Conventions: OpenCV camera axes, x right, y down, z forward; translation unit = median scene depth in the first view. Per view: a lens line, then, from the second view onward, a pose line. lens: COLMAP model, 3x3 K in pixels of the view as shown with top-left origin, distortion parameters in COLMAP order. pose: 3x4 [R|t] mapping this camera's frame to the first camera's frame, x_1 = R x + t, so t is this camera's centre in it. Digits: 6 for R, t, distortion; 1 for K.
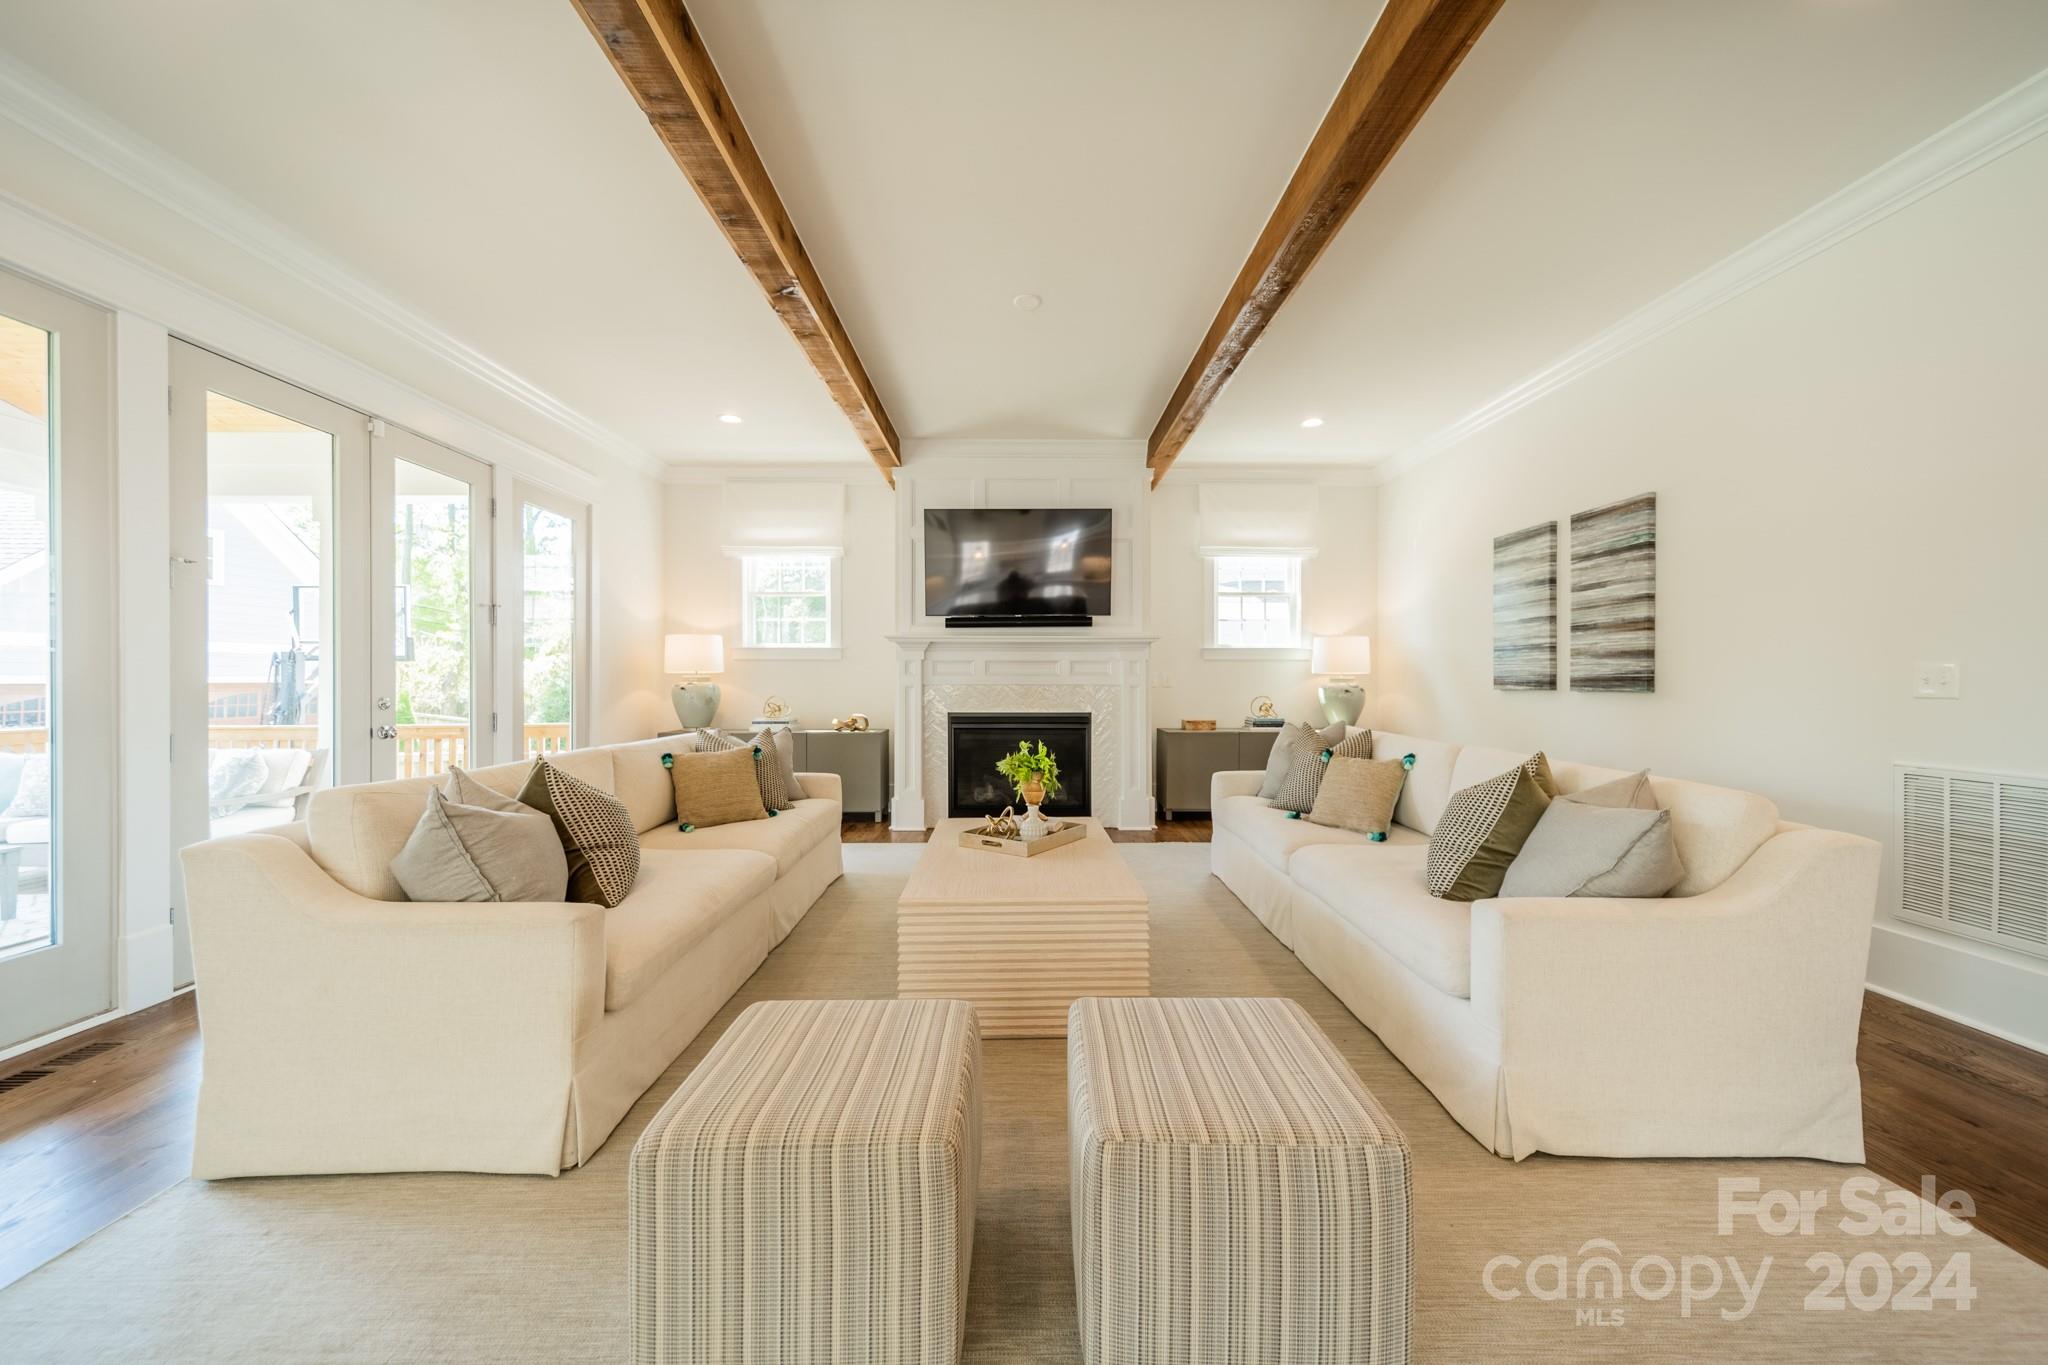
lens RADIAL K [[728.2, 0, 1036.5], [0, 728.2, 682.3], [0, 0, 1]] dist [0.008718, 0.000161]
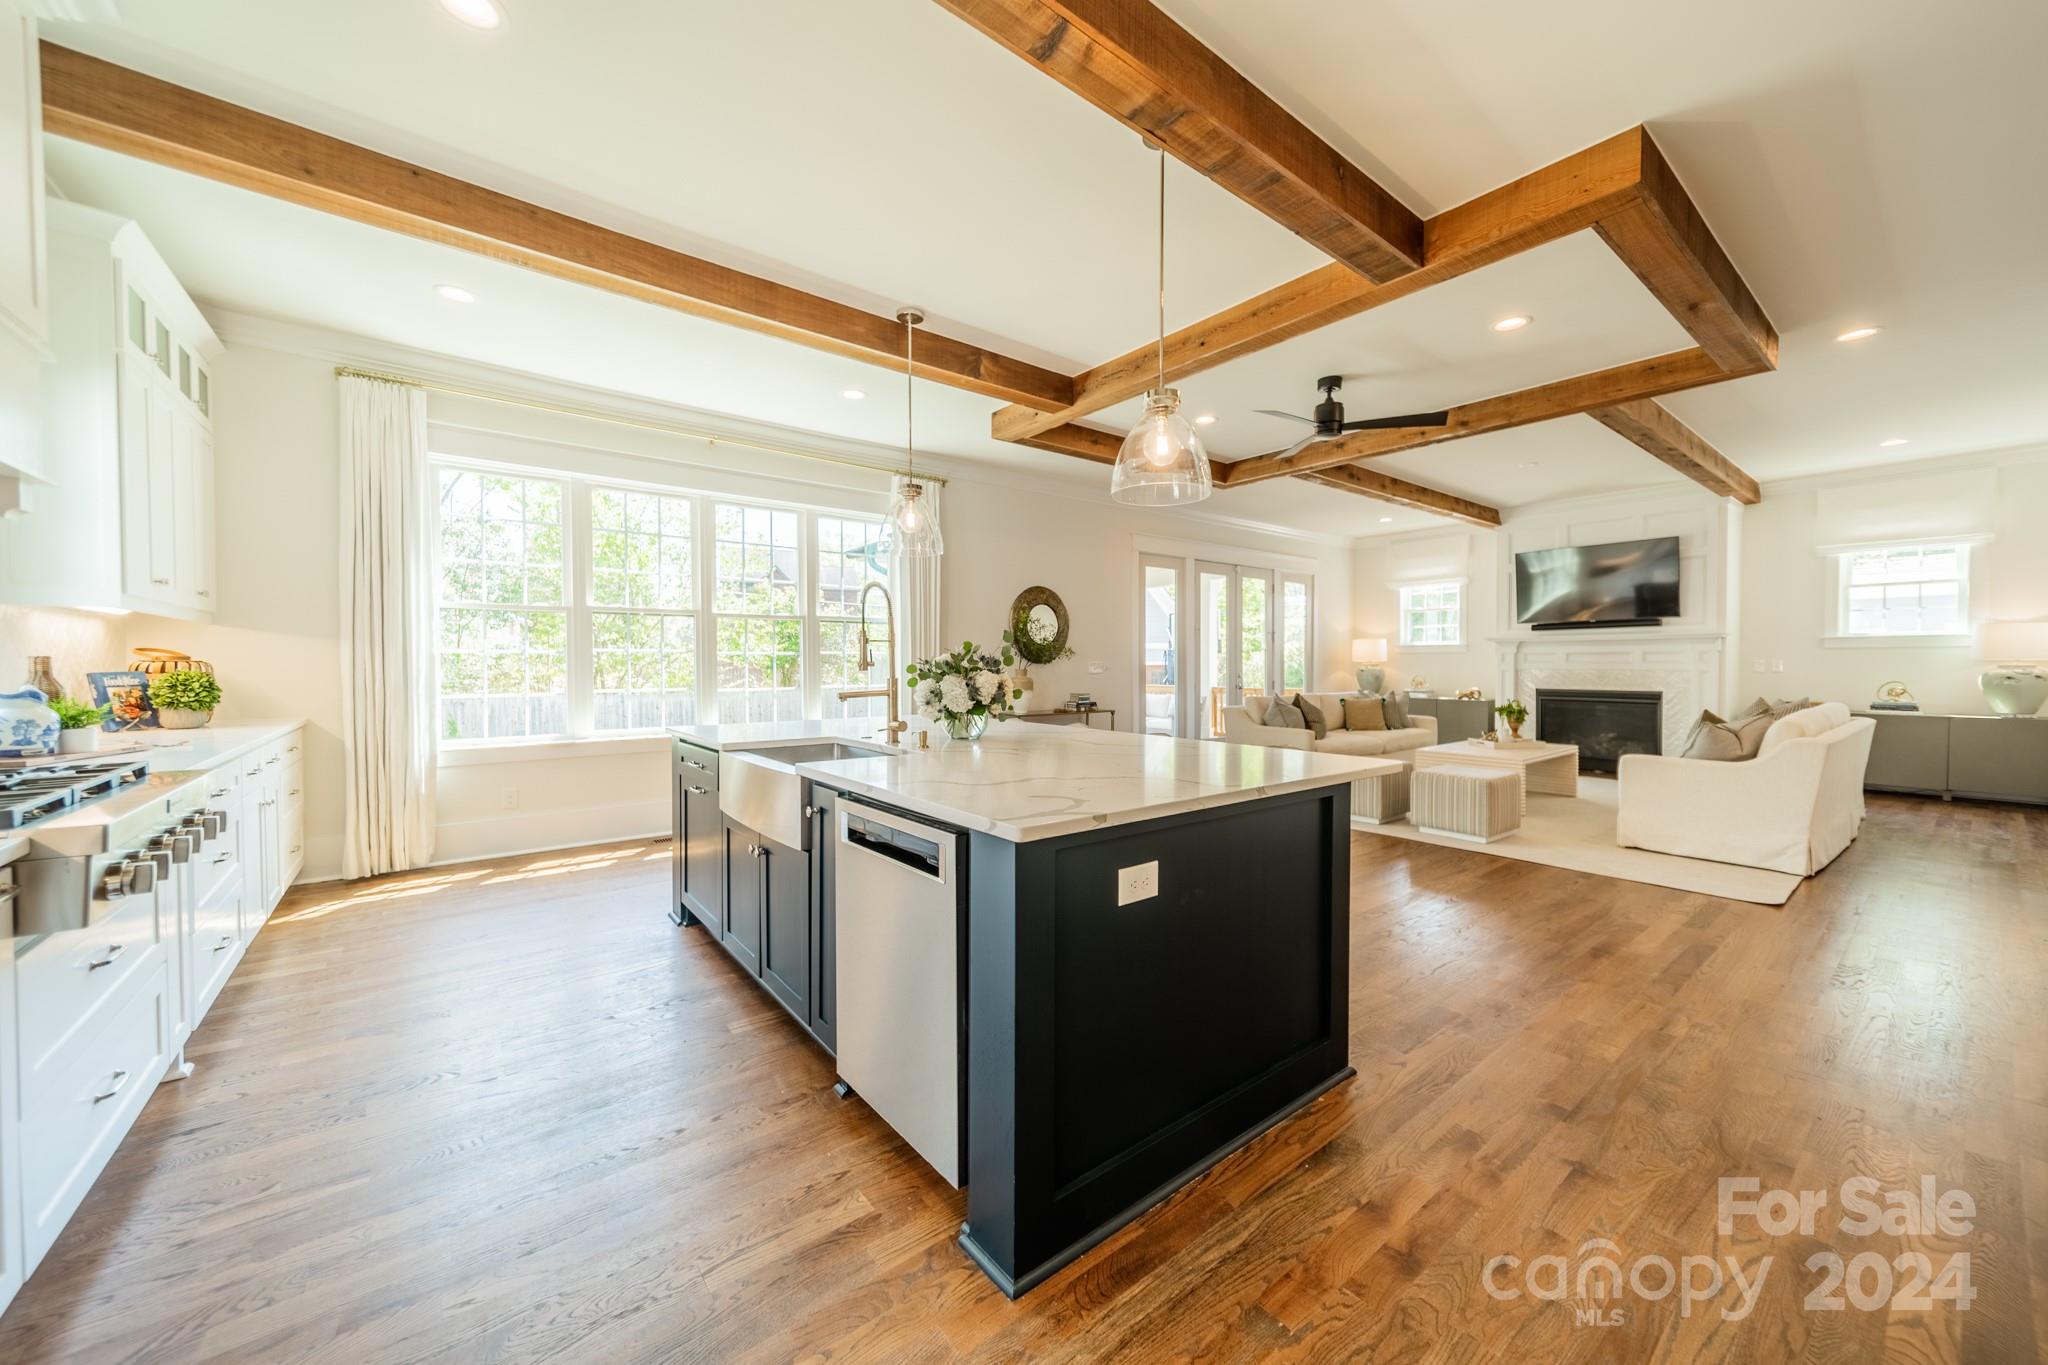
lens RADIAL K [[728.2, 0, 1030.6], [0, 728.2, 675.0], [0, 0, 1]] dist [0.008718, 0.000161]
pose [[0.605237, 0.012851, -0.795942, 0.441890], [-0.001073, 0.999882, 0.015329, -0.007171], [0.796045, -0.008424, 0.605179, -0.712698]]
